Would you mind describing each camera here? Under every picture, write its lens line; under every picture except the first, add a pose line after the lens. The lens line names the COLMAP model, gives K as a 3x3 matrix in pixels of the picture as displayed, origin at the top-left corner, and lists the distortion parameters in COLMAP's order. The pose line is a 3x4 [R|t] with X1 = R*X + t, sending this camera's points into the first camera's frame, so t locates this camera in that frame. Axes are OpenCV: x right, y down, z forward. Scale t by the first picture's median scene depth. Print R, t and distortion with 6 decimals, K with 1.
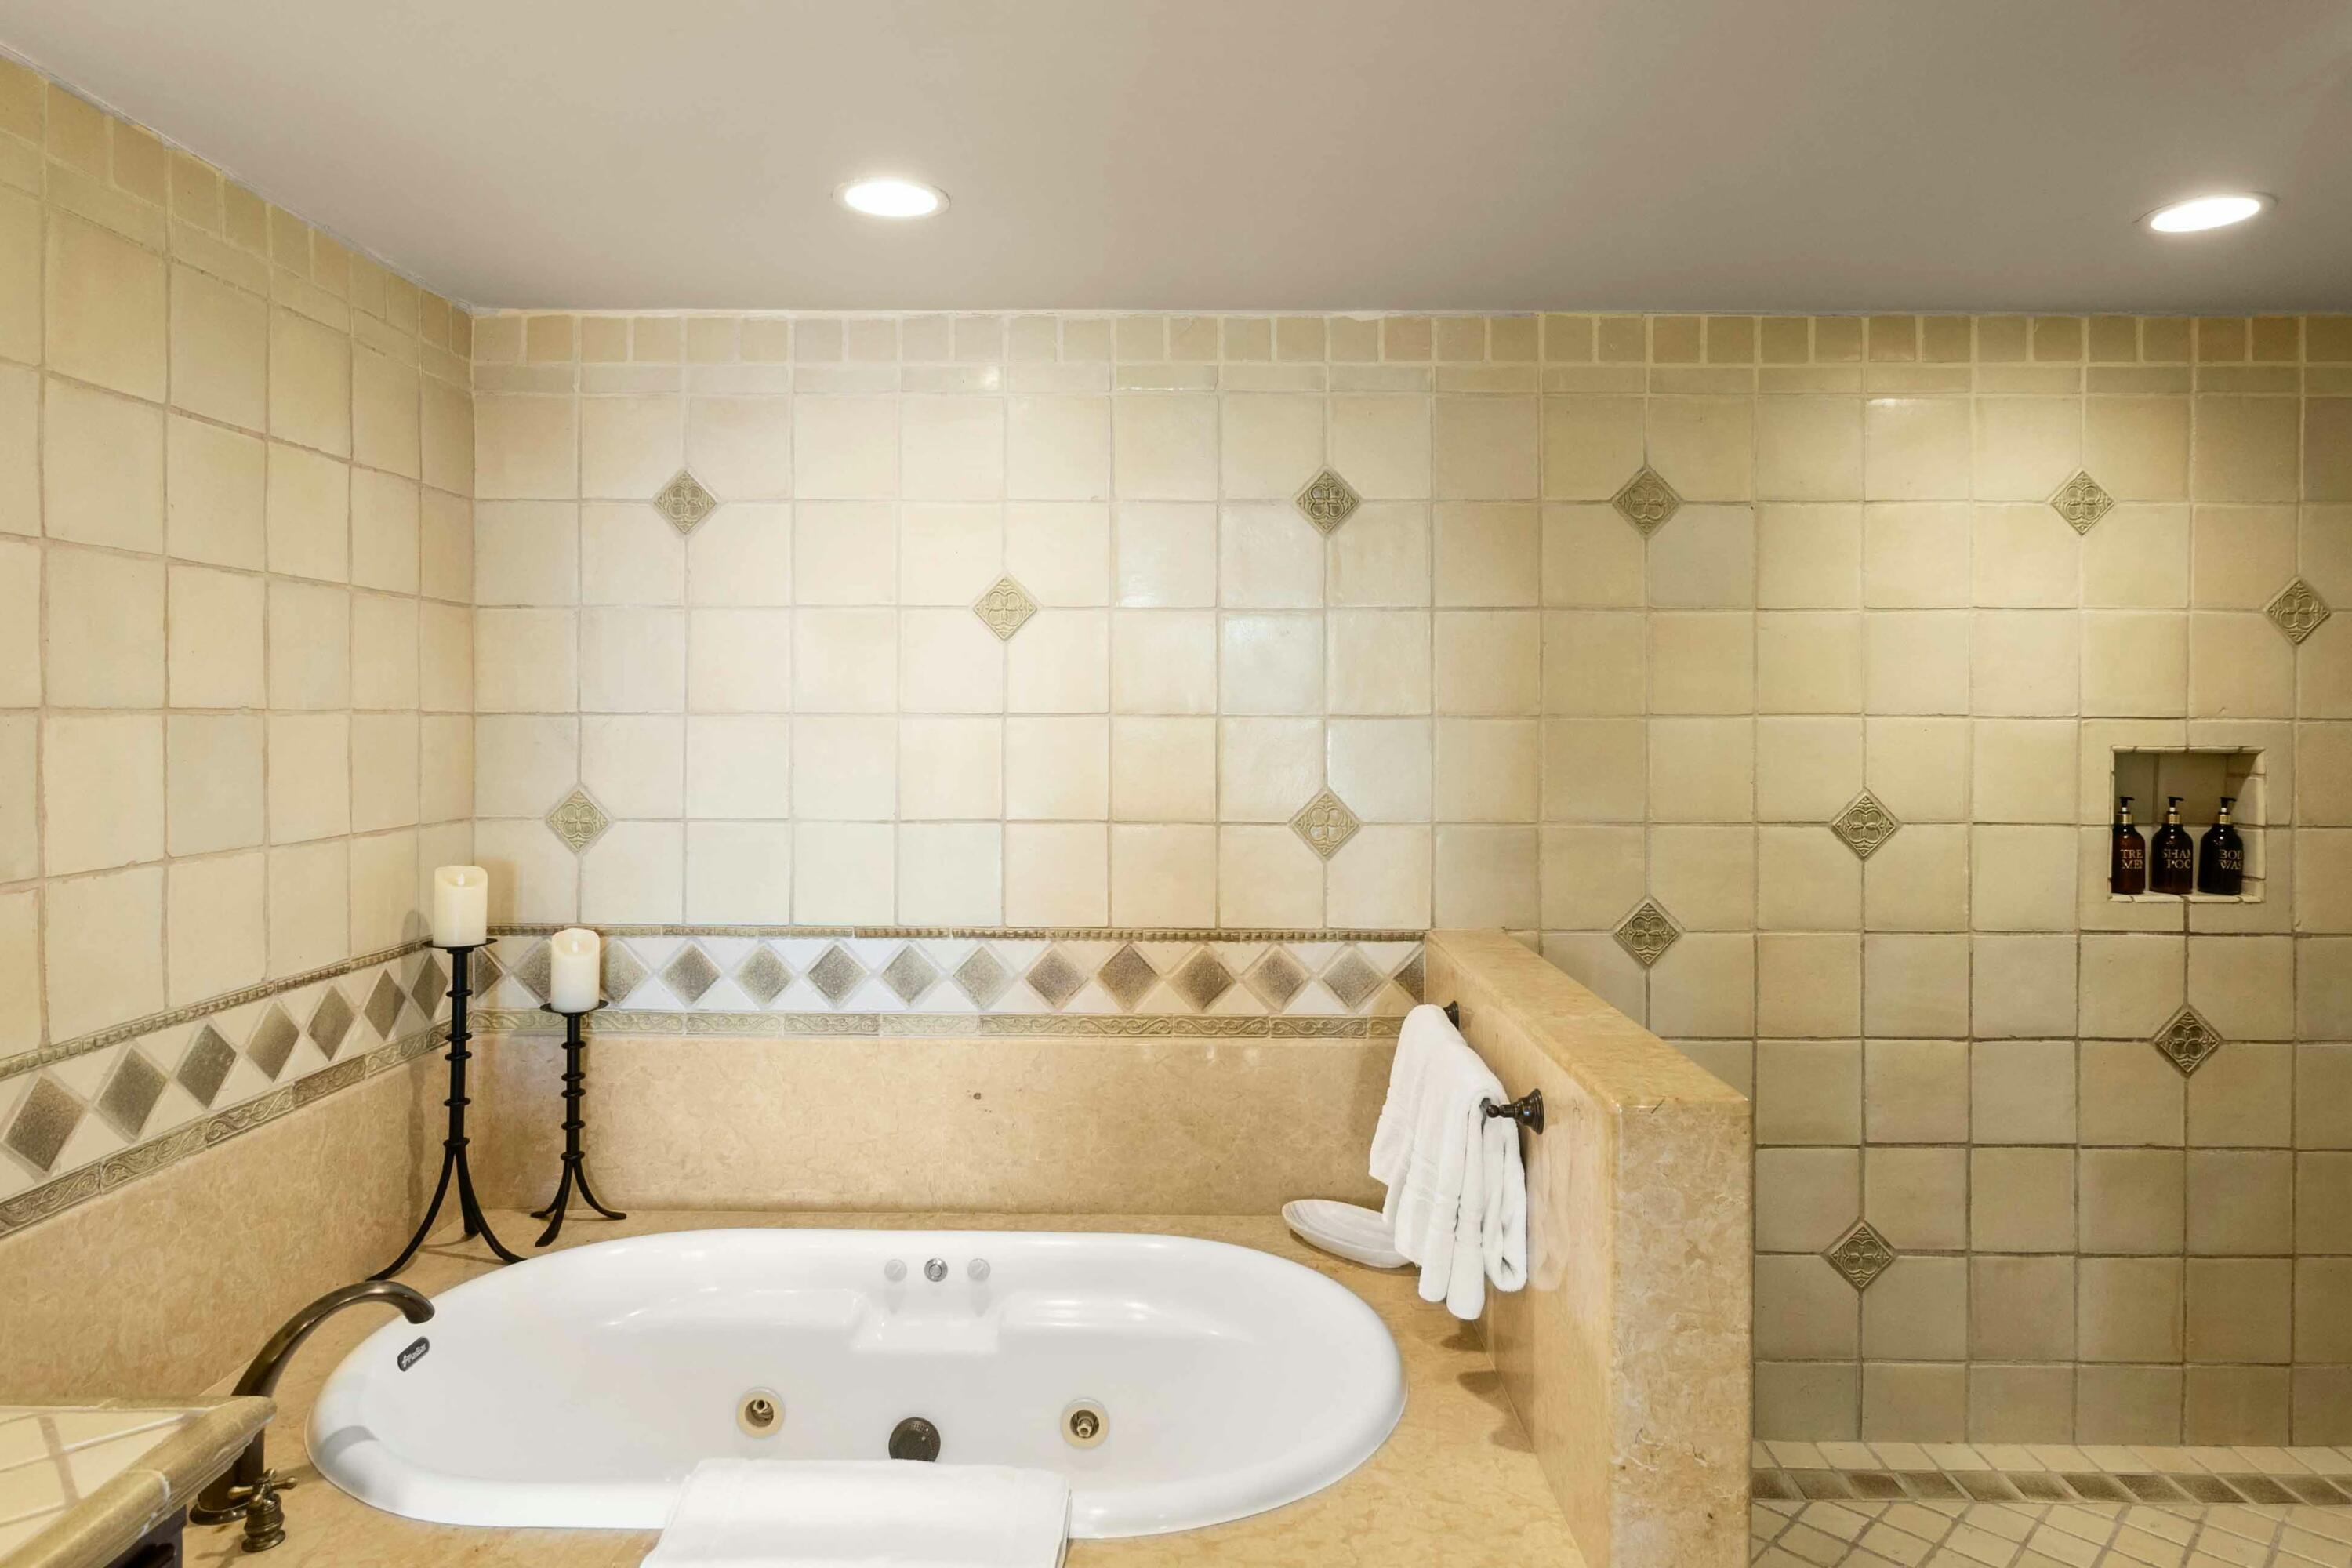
lens RADIAL K [[1373.6, 0, 1179.7], [0, 1373.6, 727.6], [0, 0, 1]] dist [0.000716, -0.000350]
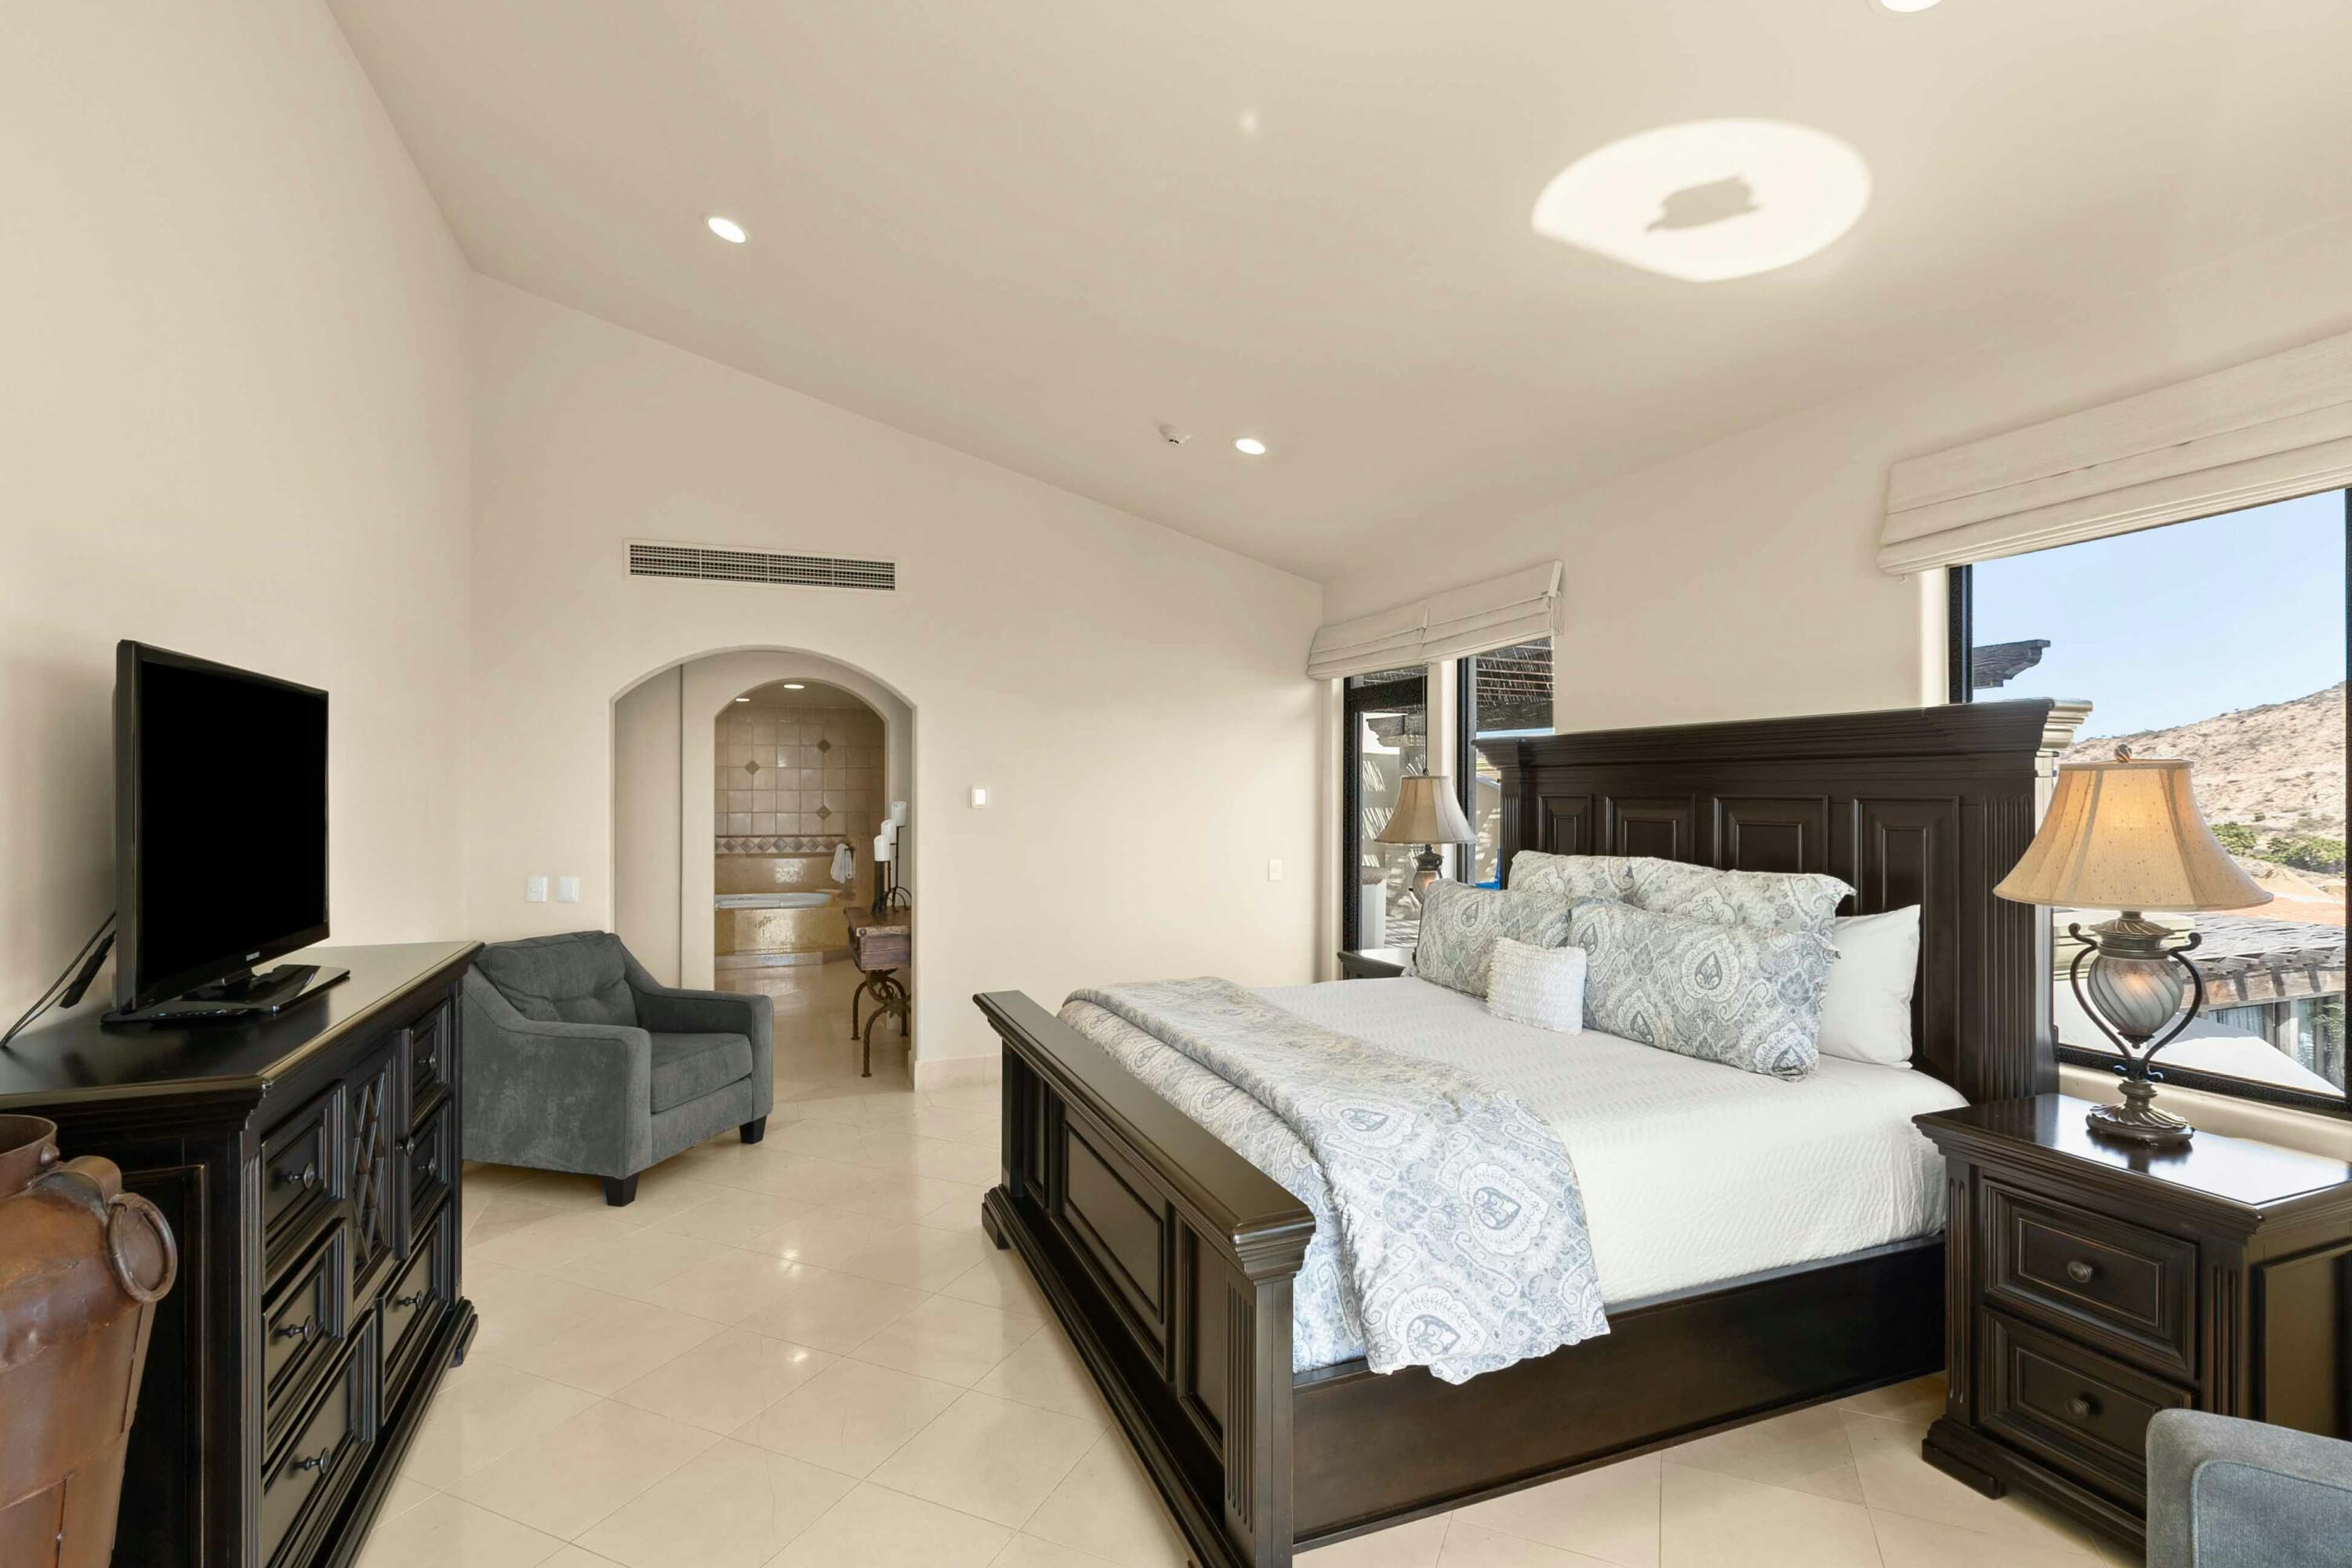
lens RADIAL K [[1131.5, 0, 1182.3], [0, 1131.5, 780.2], [0, 0, 1]] dist [-0.002024, 0.001399]
pose [[0.923289, 0.001917, 0.384101, -0.256712], [0.001291, 0.999966, -0.008094, -0.009696], [-0.384104, 0.007969, 0.923255, -3.162089]]
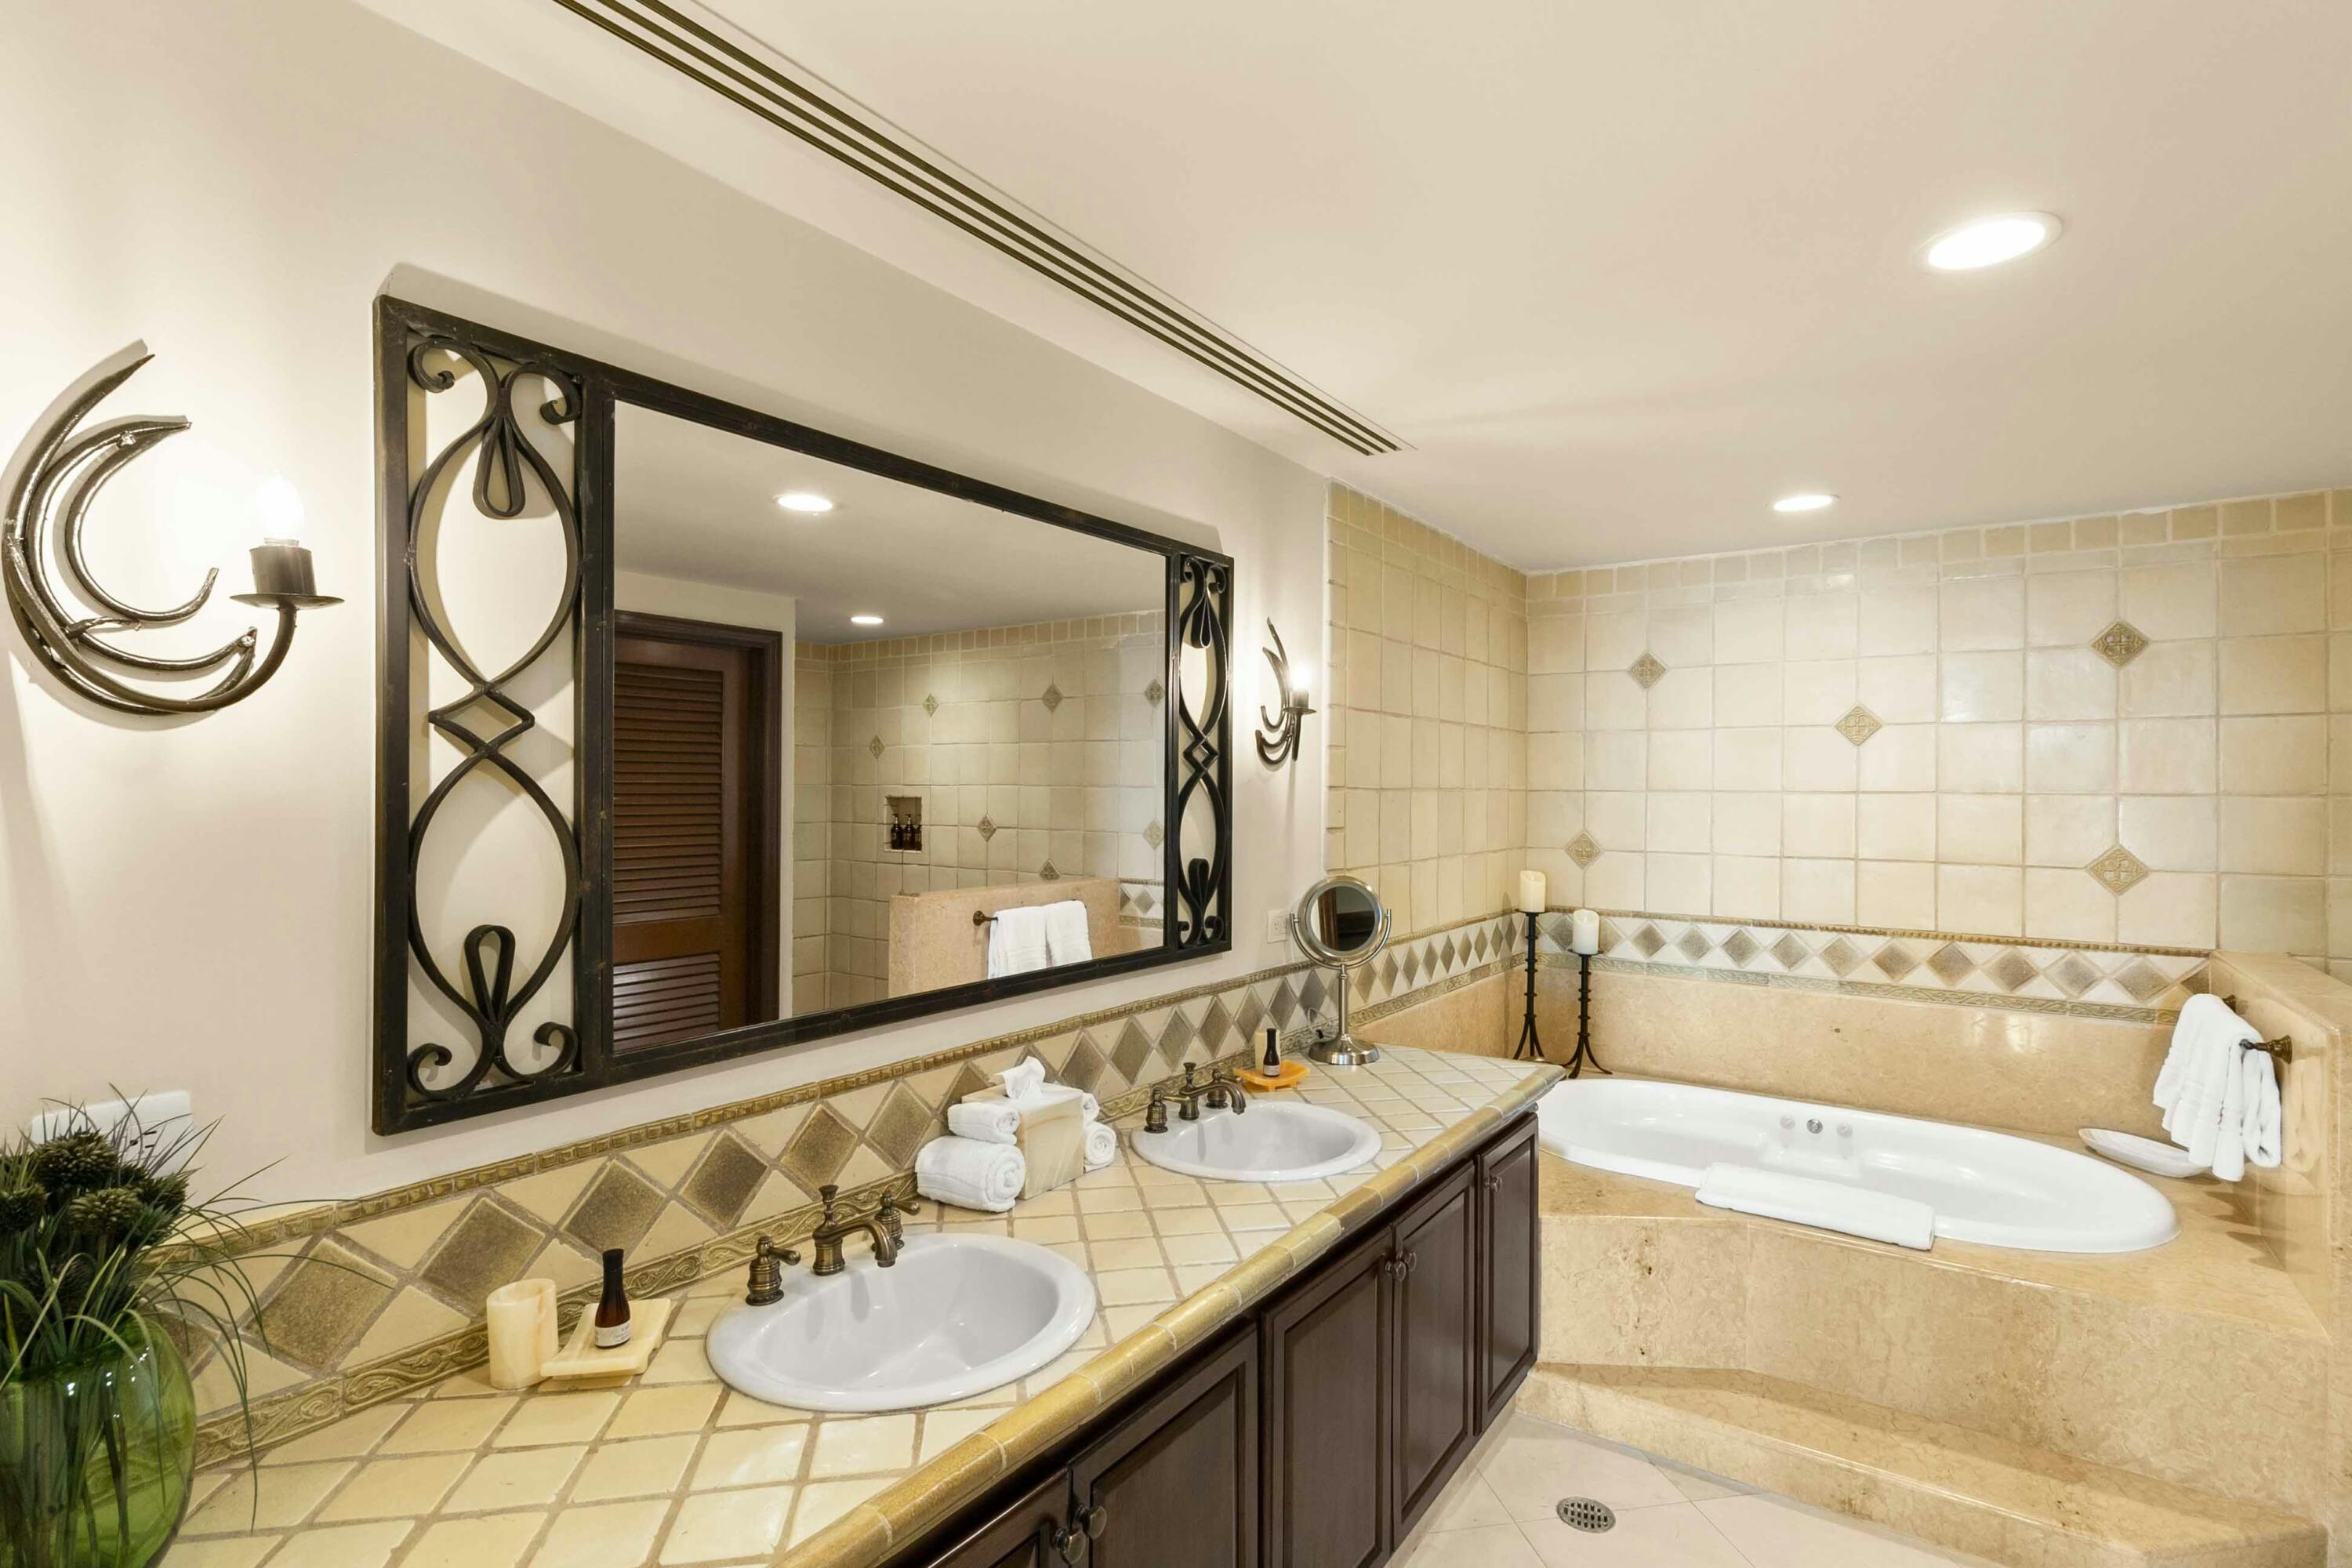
lens RADIAL K [[1131.5, 0, 1192.0], [0, 1131.5, 789.1], [0, 0, 1]] dist [-0.002024, 0.001399]
pose [[0.831527, 0.002537, -0.555479, -0.041462], [-0.008260, 0.999935, -0.007799, 0.003408], [0.555423, 0.011074, 0.831494, -0.516967]]
